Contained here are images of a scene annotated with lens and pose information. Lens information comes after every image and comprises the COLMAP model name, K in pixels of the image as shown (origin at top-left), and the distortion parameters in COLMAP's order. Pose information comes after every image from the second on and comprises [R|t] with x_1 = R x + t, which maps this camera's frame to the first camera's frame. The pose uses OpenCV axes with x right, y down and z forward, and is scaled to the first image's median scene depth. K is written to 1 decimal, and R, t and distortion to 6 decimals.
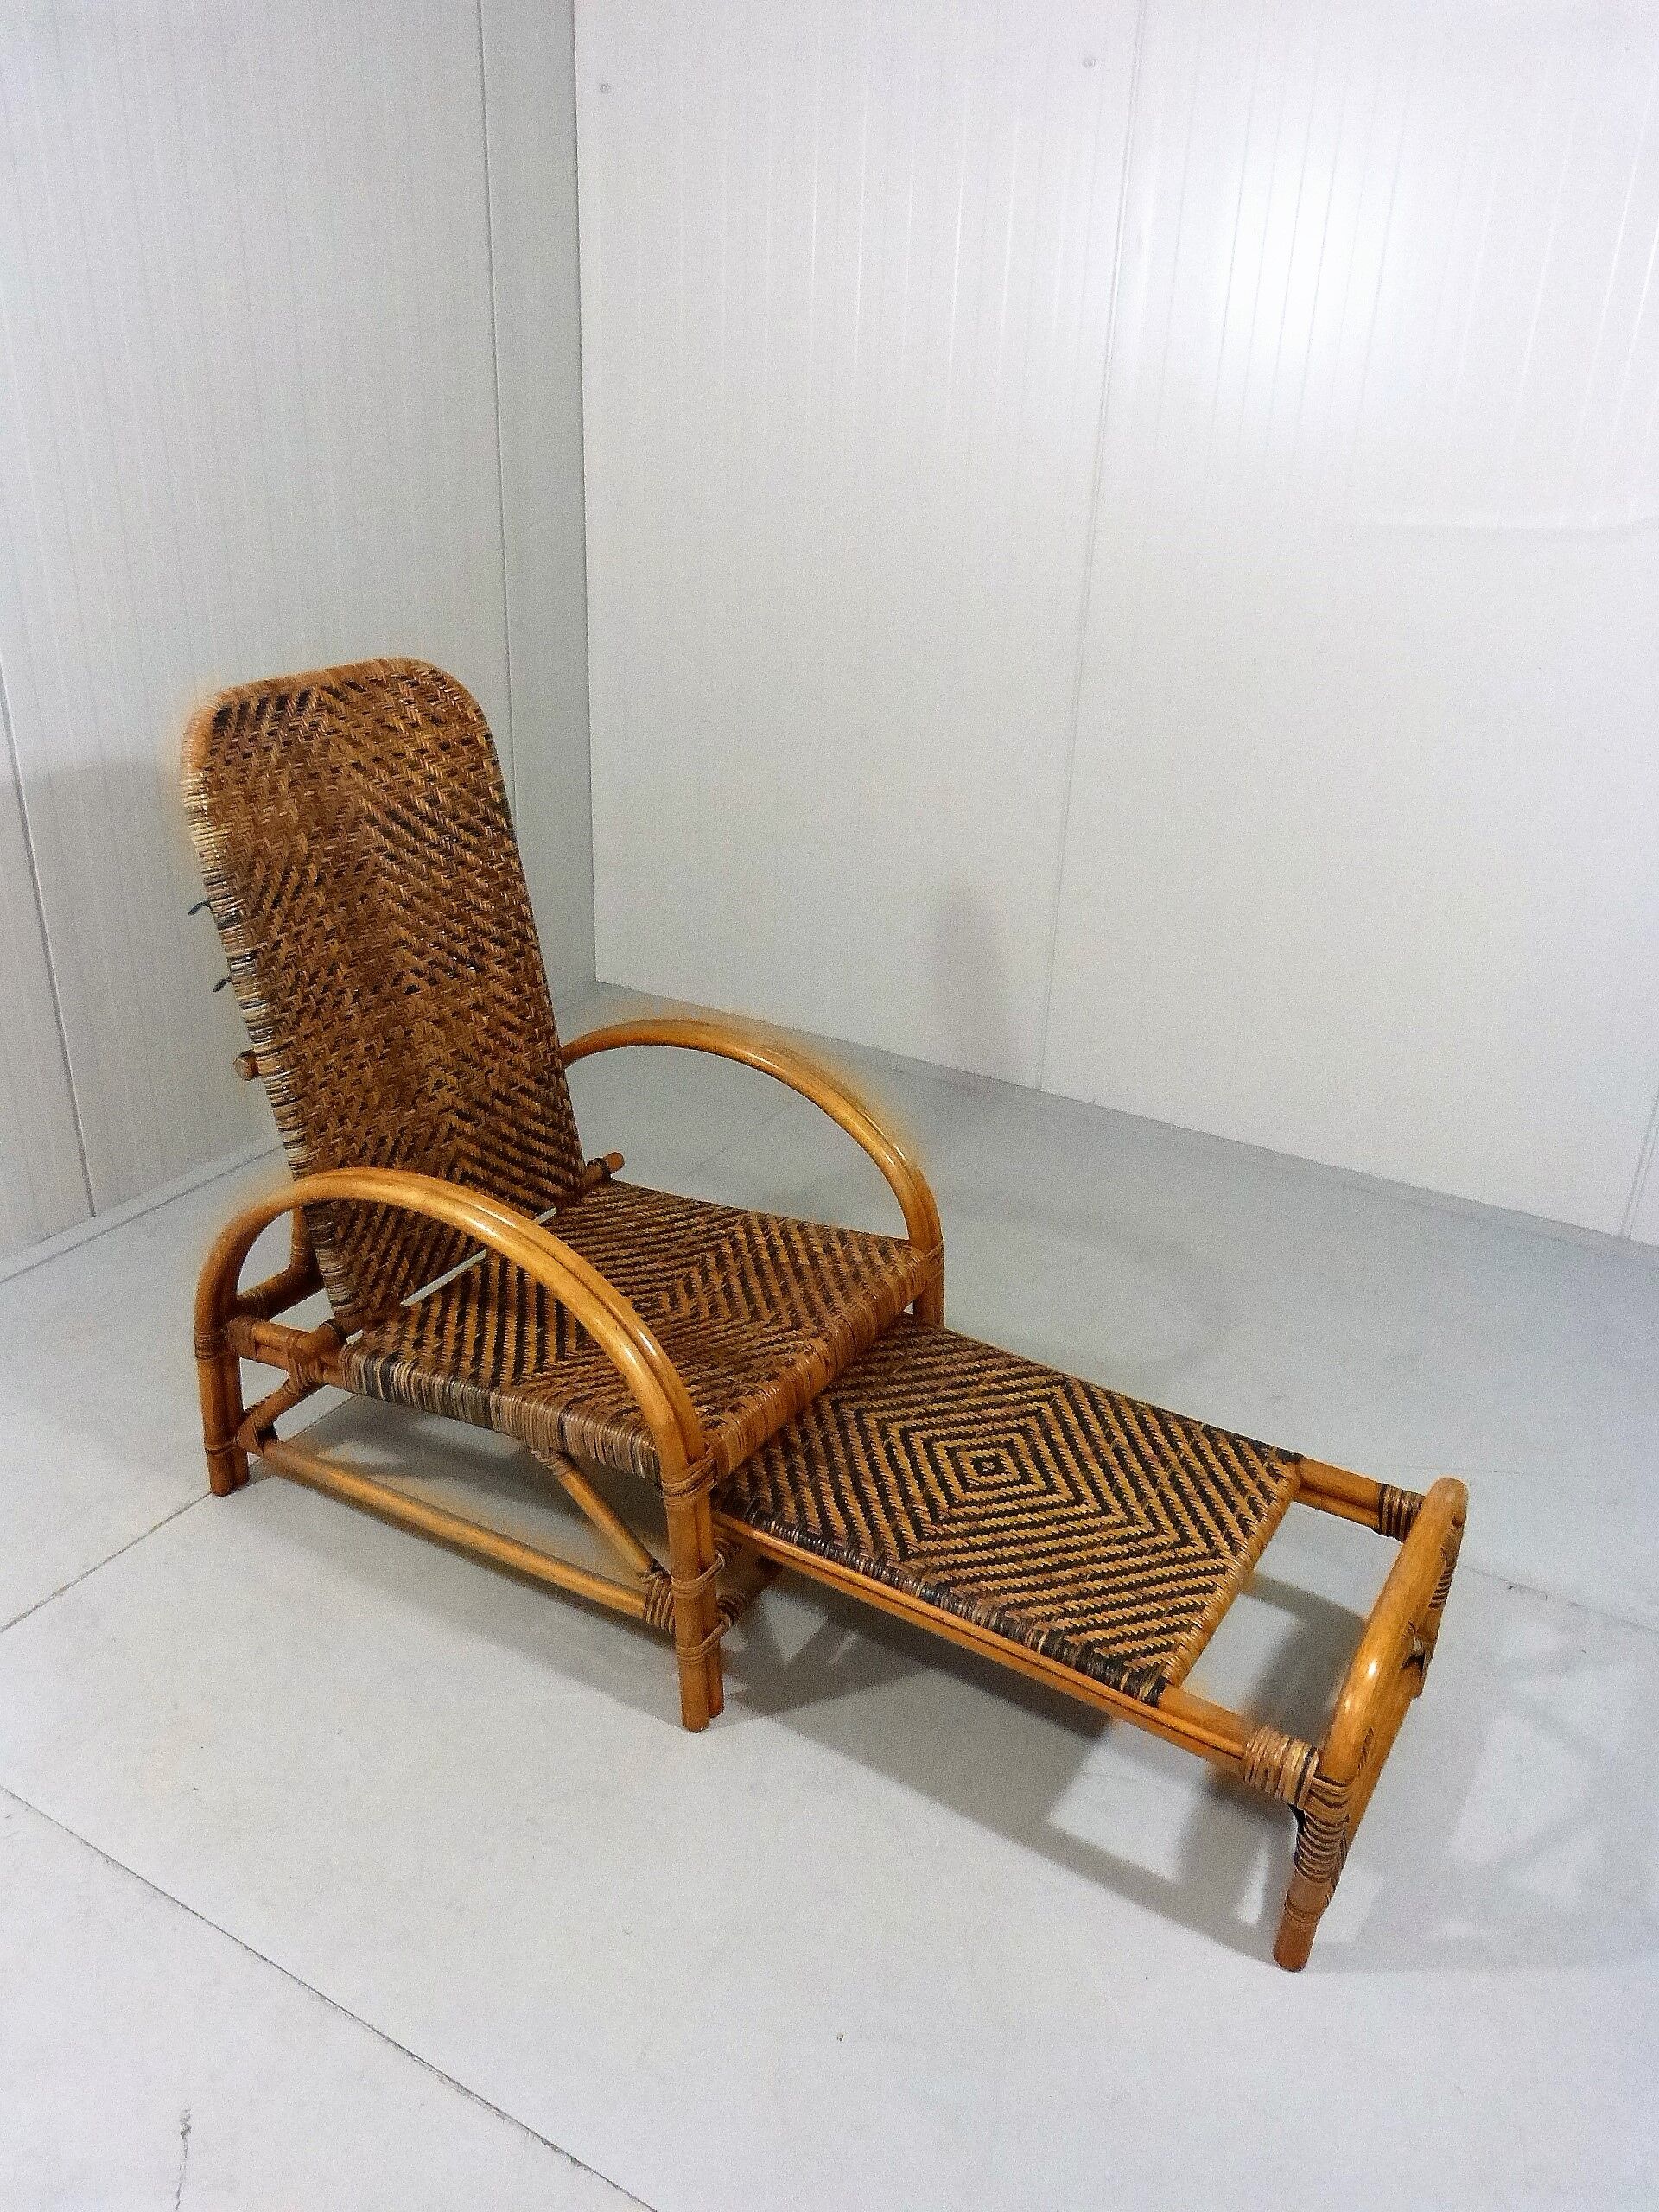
lens RADIAL K [[1658.8, 0, 829.5], [0, 1658.8, 1106.0], [0, 0, 1]] dist [-0.039466, 0.029297]
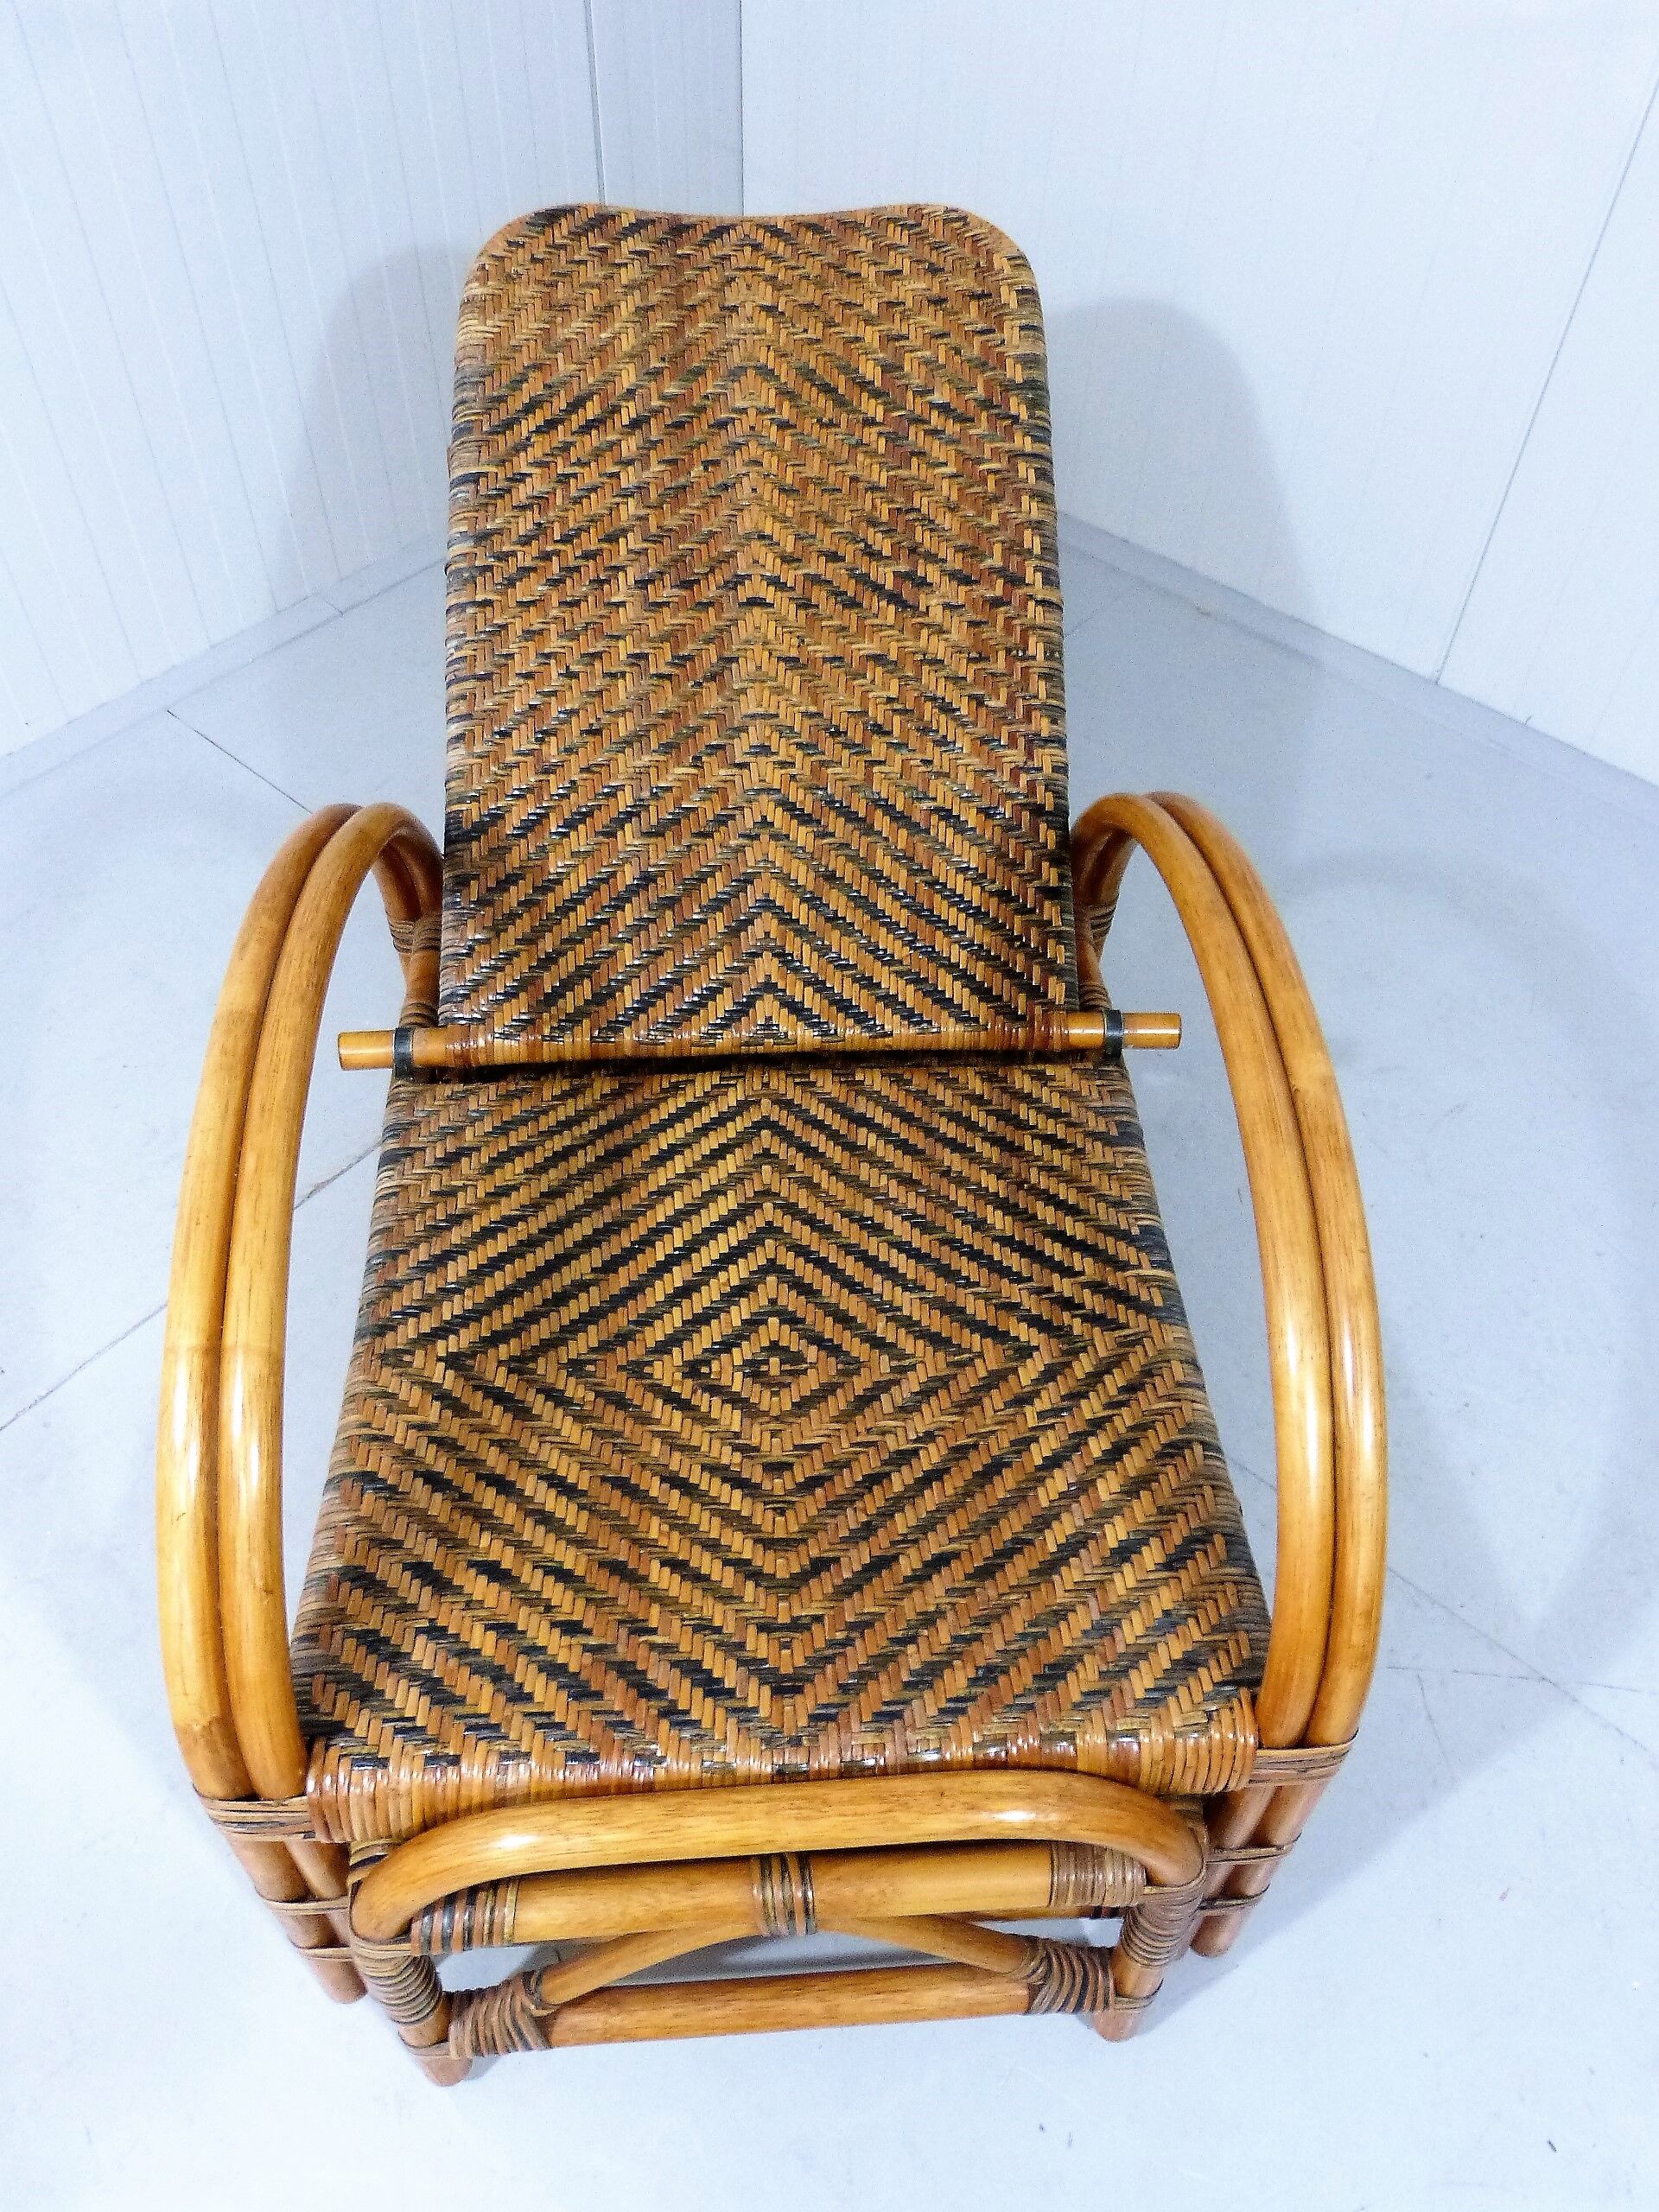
lens RADIAL K [[1658.8, 0, 829.5], [0, 1658.8, 1106.0], [0, 0, 1]] dist [-0.039466, 0.029297]
pose [[0.561057, -0.031843, -0.827165, 0.268773], [-0.313331, 0.916738, -0.247820, 0.246340], [0.766185, 0.398217, 0.504365, 0.776593]]
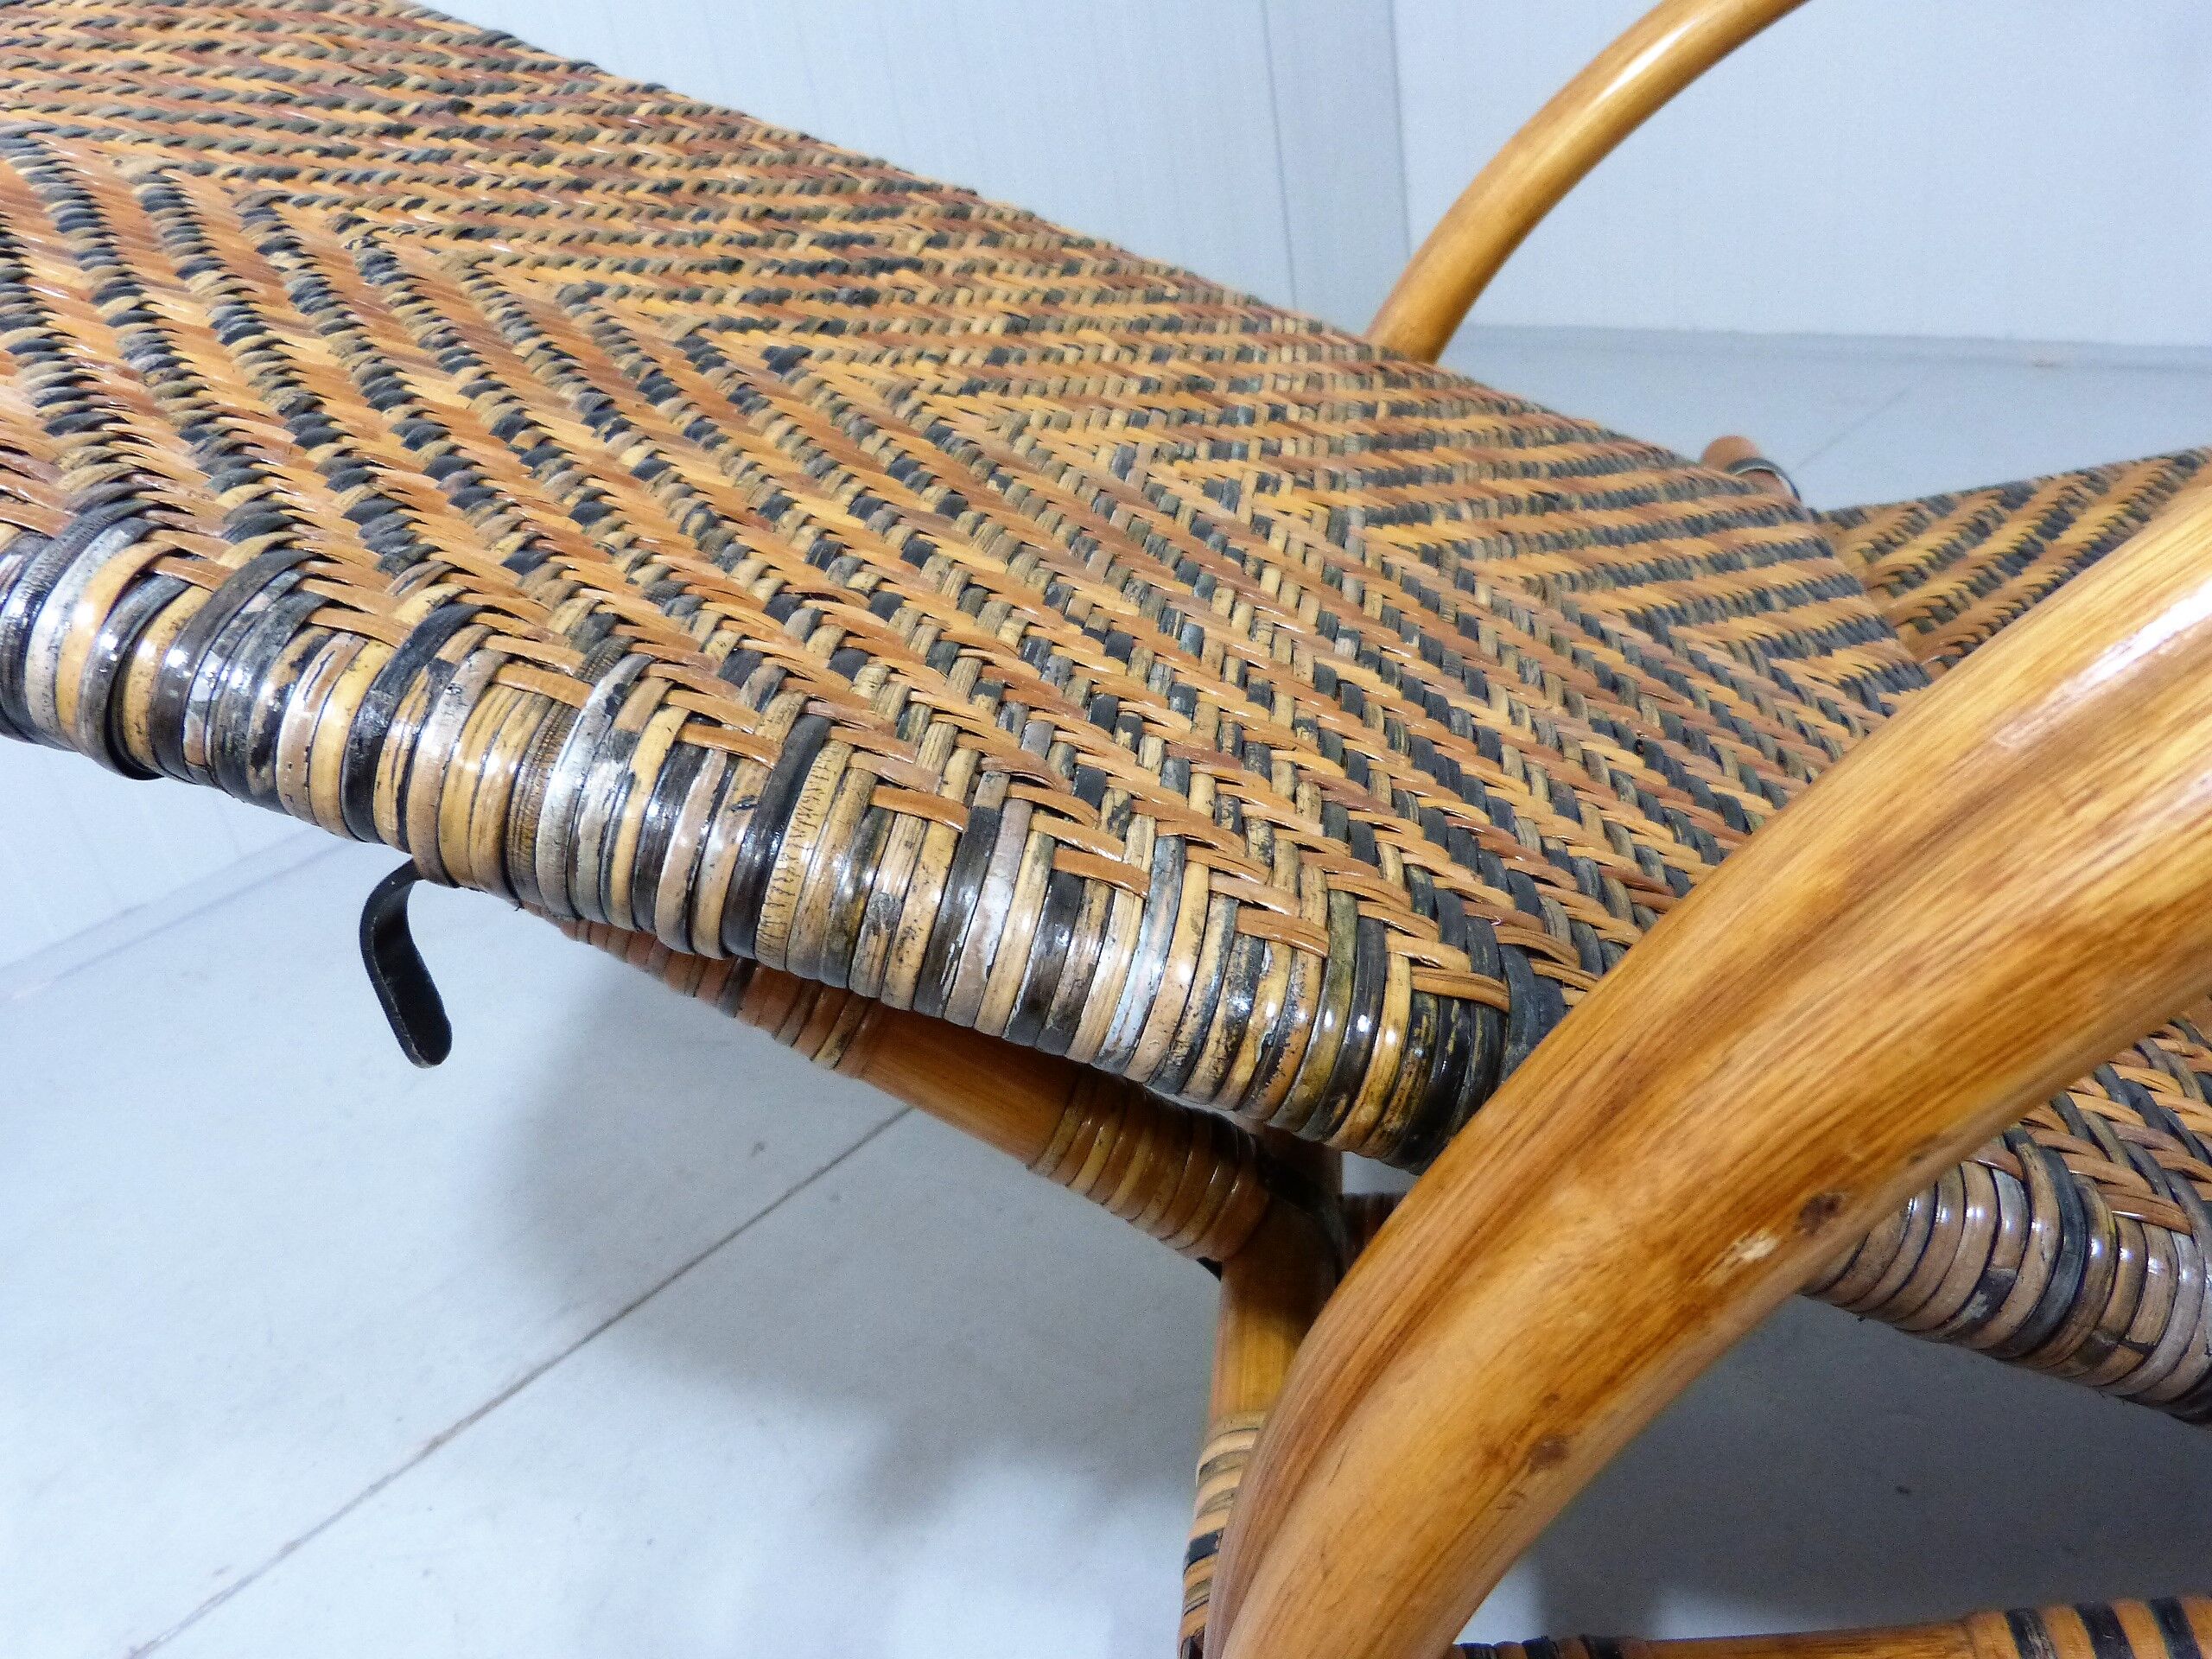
lens RADIAL K [[1658.8, 0, 1104.5], [0, 1658.8, 836.9], [0, 0, 1]] dist [-0.039466, 0.029297]
pose [[0.476994, -0.878139, 0.036721, -0.294281], [0.852503, 0.452097, -0.262385, 0.052435], [0.213809, 0.156461, 0.964264, 0.800052]]
